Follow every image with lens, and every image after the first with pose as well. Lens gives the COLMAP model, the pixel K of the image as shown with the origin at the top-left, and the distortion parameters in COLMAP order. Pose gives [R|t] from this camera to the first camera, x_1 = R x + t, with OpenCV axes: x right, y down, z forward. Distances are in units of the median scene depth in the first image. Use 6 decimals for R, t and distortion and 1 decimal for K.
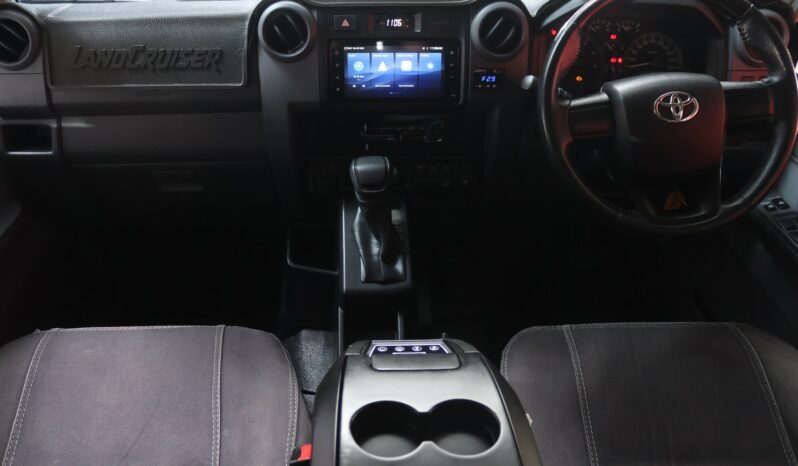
lens RADIAL K [[664.1, 0, 390.0], [0, 664.1, 231.9], [0, 0, 1]] dist [-0.188498, 0.169744]
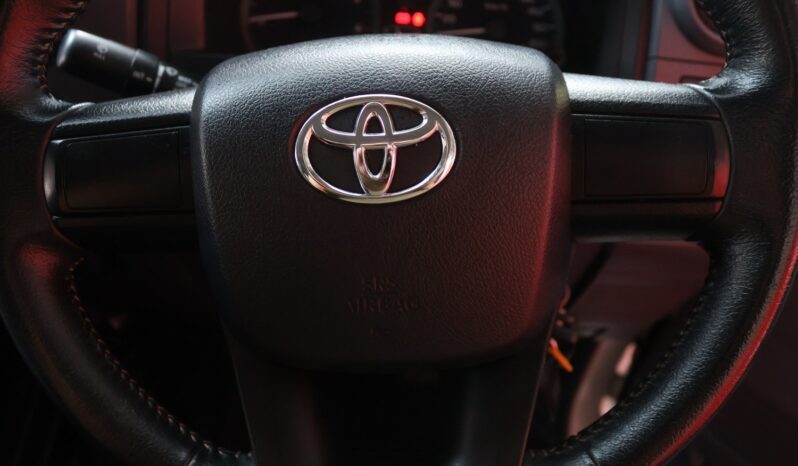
lens RADIAL K [[664.1, 0, 390.0], [0, 664.1, 231.9], [0, 0, 1]] dist [-0.188498, 0.169744]
pose [[0.996206, 0.086595, -0.008656, 0.398653], [-0.086444, 0.996120, 0.016533, -0.142438], [0.010054, -0.015722, 0.999826, 0.614841]]
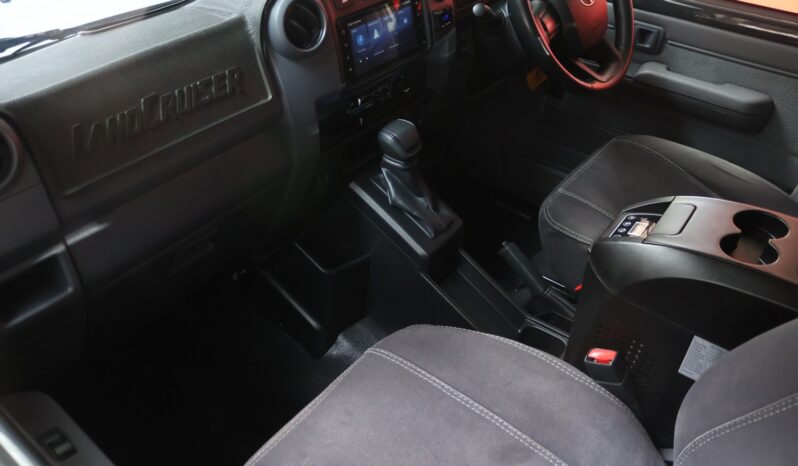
lens RADIAL K [[664.1, 0, 390.0], [0, 664.1, 231.9], [0, 0, 1]] dist [-0.188498, 0.169744]
pose [[0.652983, -0.460990, 0.600918, -0.733704], [0.433396, 0.878114, 0.202692, -0.179472], [-0.621113, 0.128081, 0.773184, 0.256766]]
